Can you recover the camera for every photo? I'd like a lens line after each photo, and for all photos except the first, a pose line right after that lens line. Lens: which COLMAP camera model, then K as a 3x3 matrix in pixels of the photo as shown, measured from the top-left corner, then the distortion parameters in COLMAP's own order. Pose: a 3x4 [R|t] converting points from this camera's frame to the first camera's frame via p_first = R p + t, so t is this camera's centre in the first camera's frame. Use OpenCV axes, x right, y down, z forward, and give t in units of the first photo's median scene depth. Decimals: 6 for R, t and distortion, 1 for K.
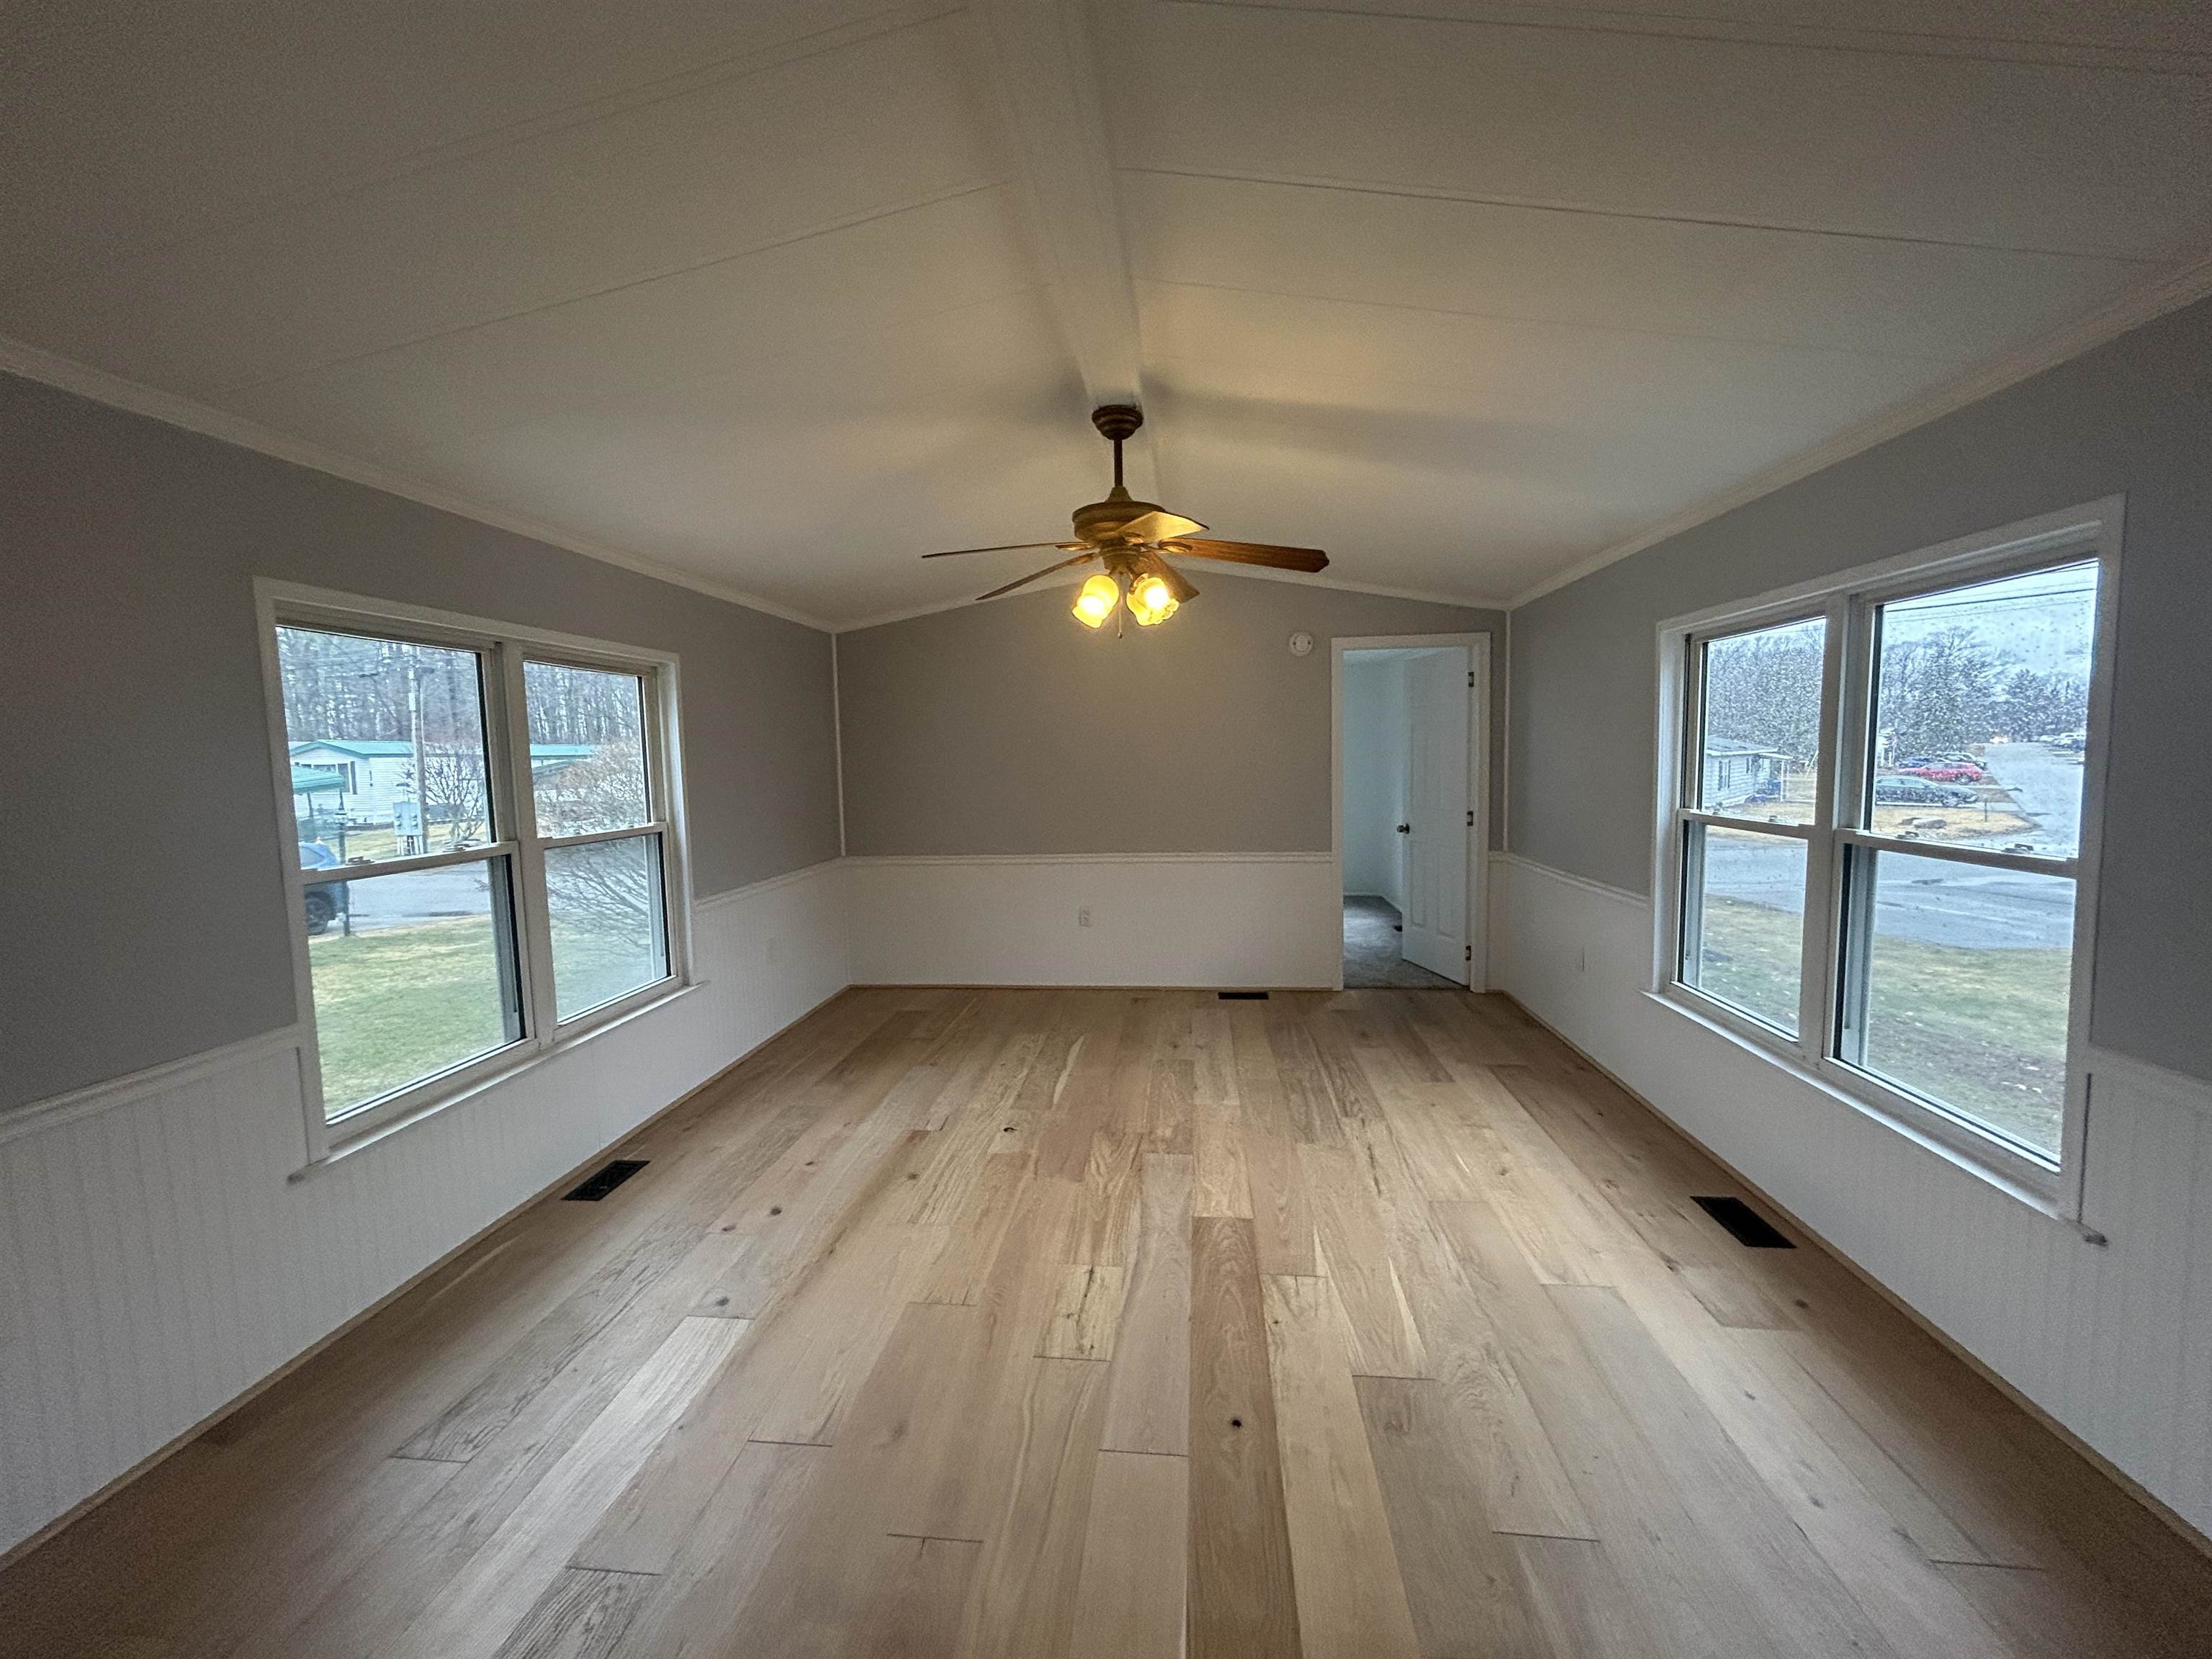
lens RADIAL K [[895.3, 0, 1099.2], [0, 895.3, 826.5], [0, 0, 1]] dist [0.000954, 0.001055]
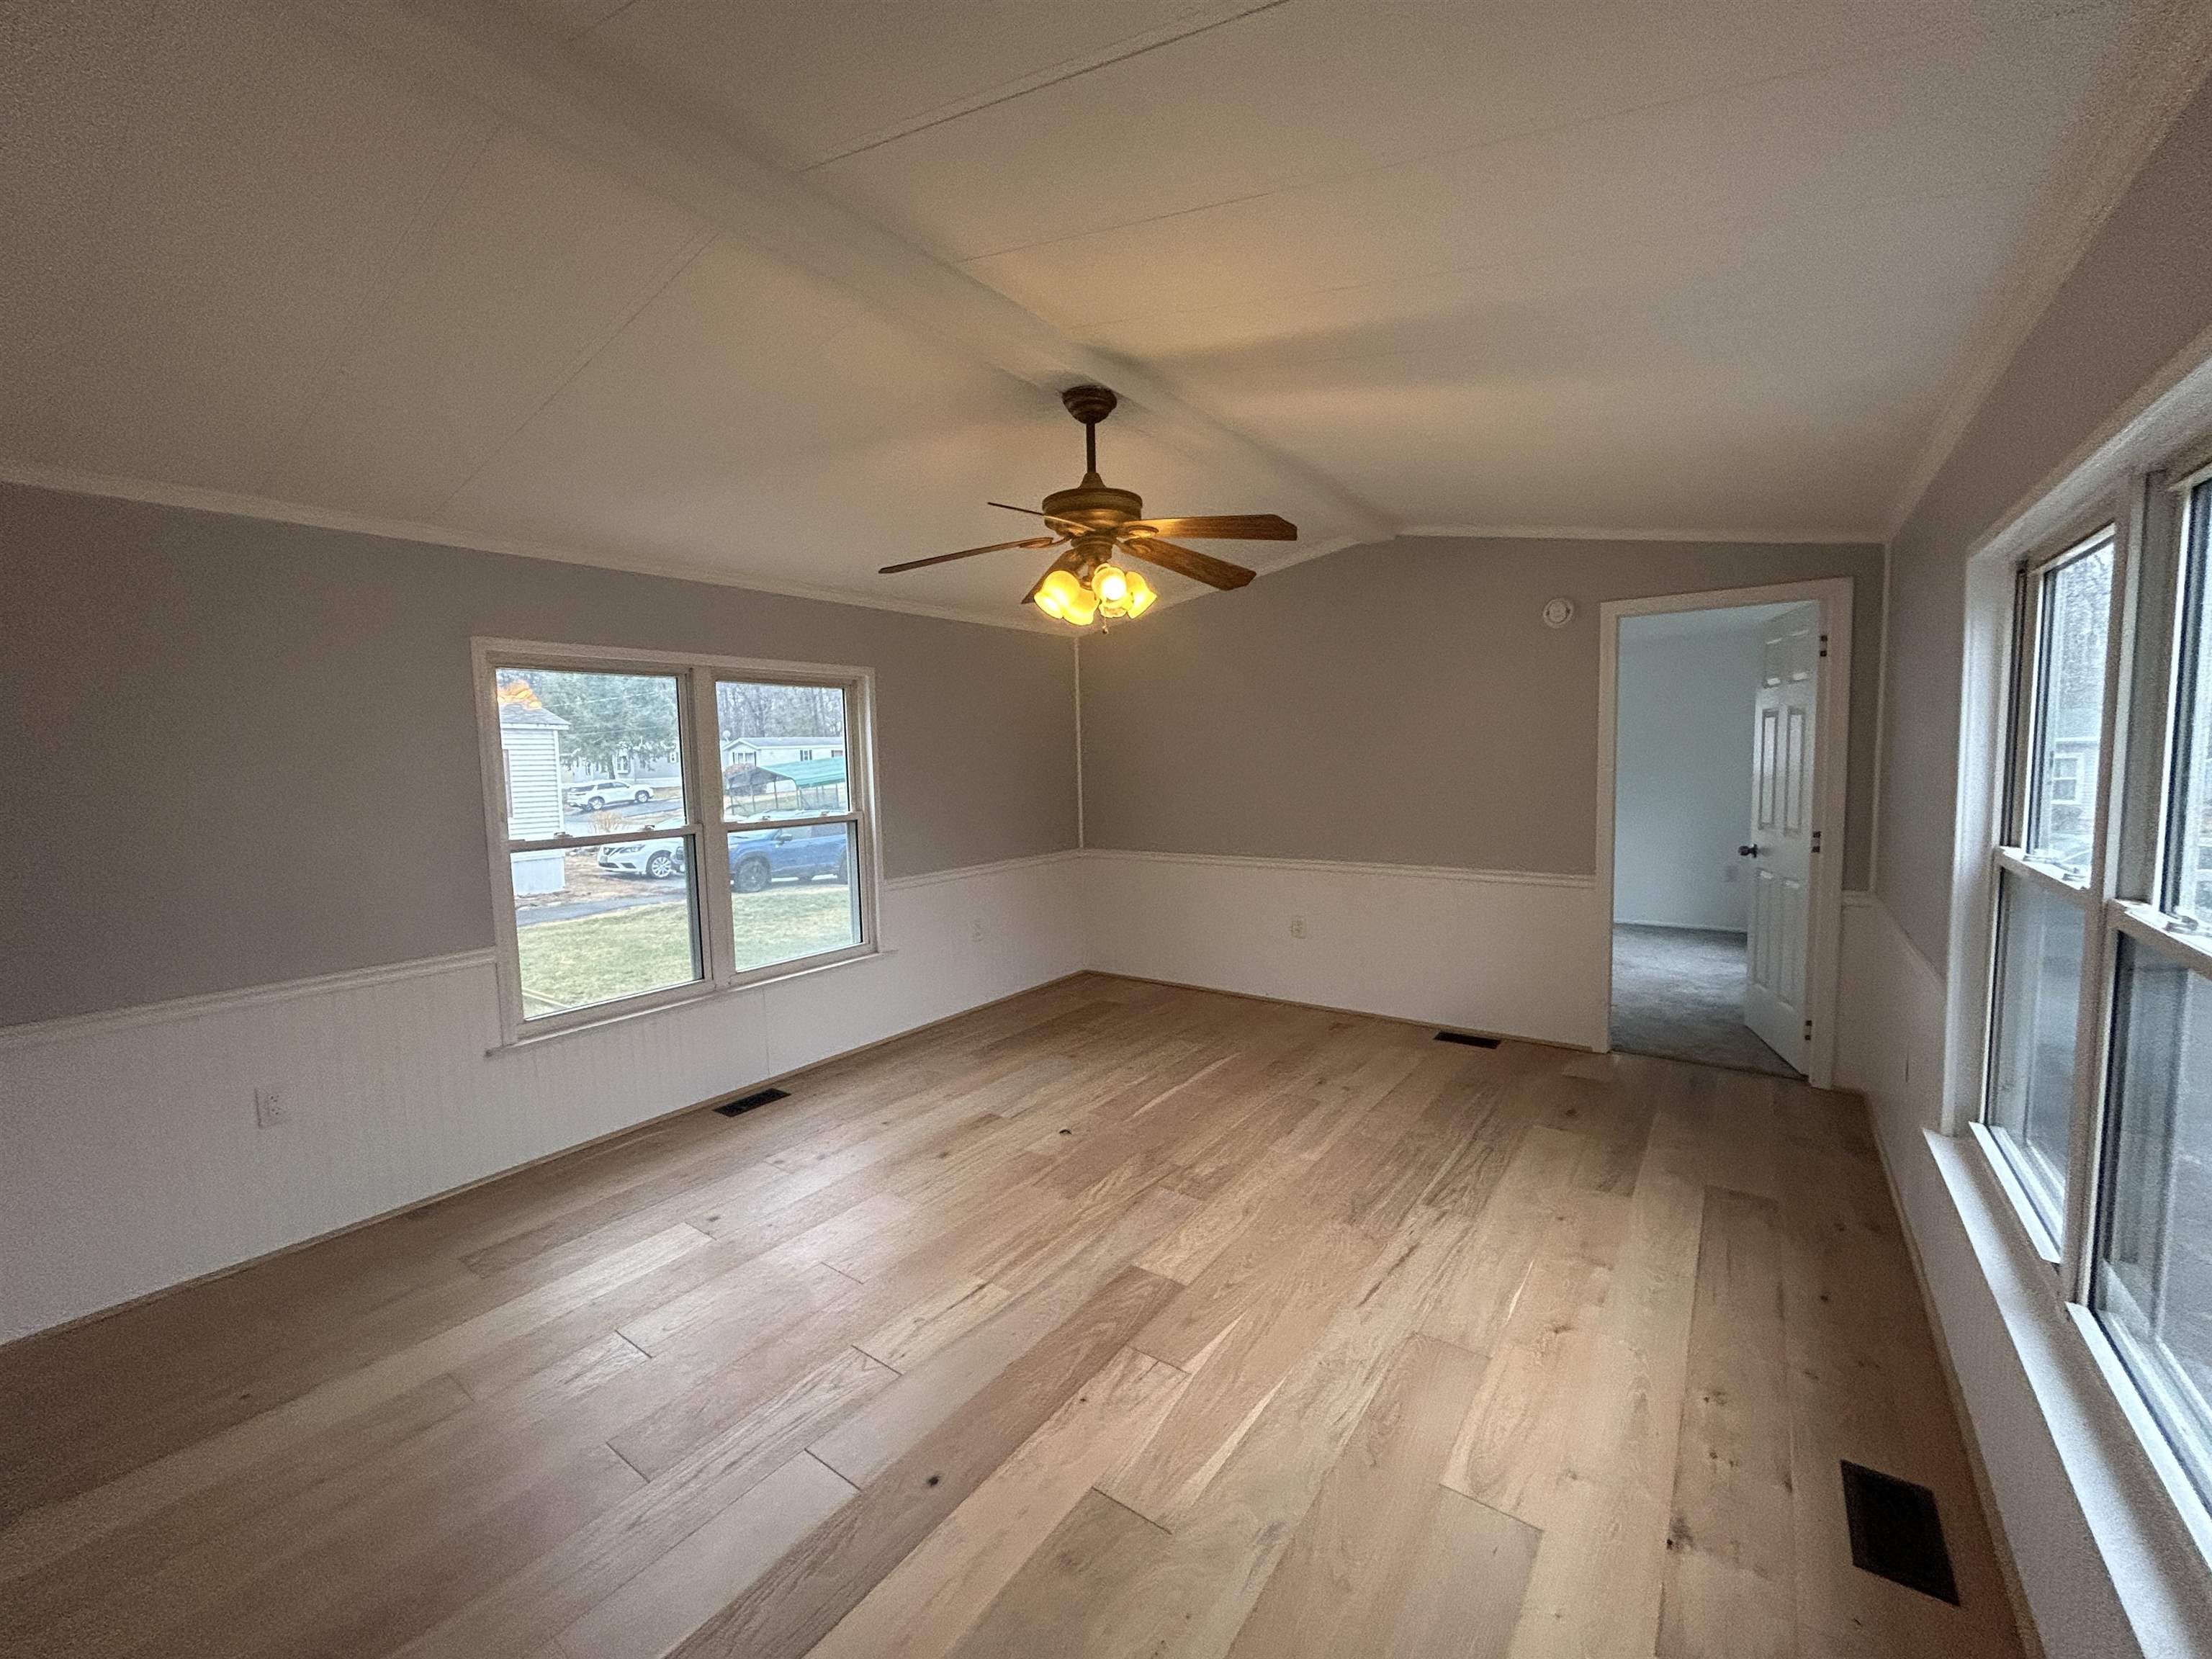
lens RADIAL K [[895.3, 0, 1099.2], [0, 895.3, 826.5], [0, 0, 1]] dist [0.000954, 0.001055]
pose [[0.866173, 0.041977, -0.497979, 0.449208], [-0.036141, 0.999118, 0.021358, -0.026157], [0.498436, -0.000502, 0.866926, 0.166957]]
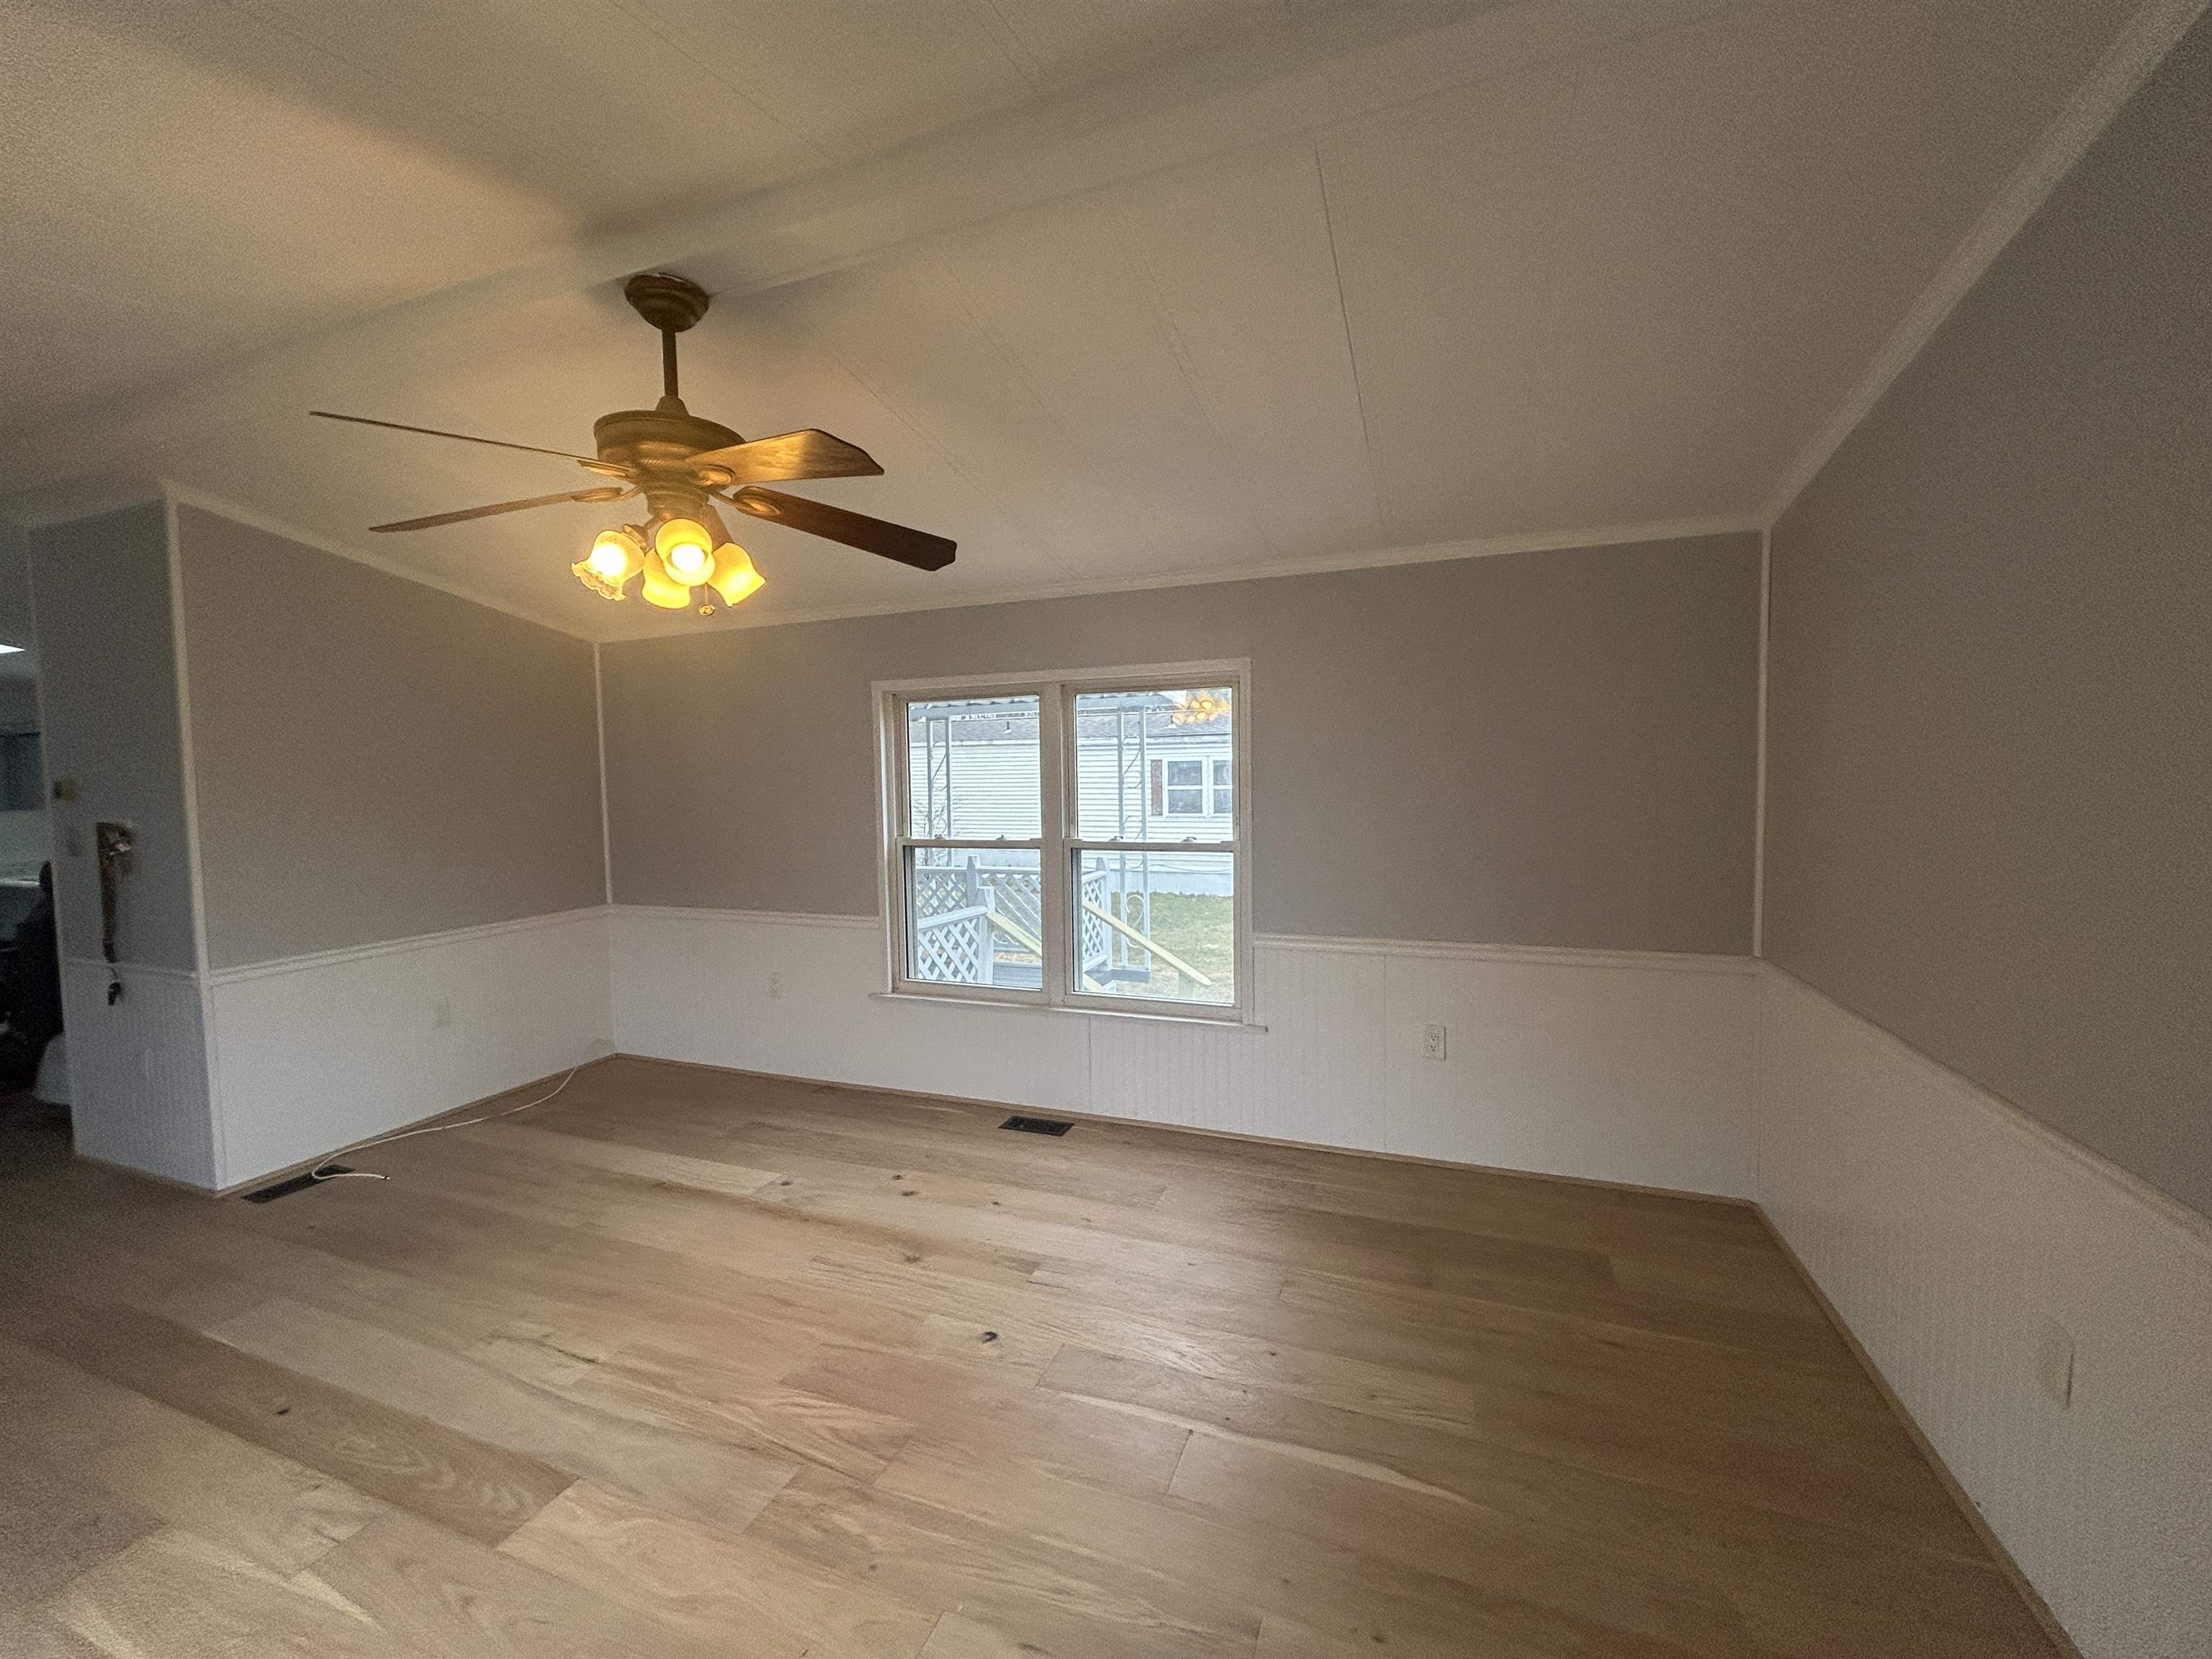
lens RADIAL K [[888.7, 0, 1092.4], [0, 888.7, 825.4], [0, 0, 1]] dist [0.000569, -0.000213]
pose [[-0.261850, 0.079046, -0.961866, 0.534404], [-0.055302, 0.993774, 0.096723, -0.122710], [0.963523, 0.078520, -0.255848, 1.318130]]
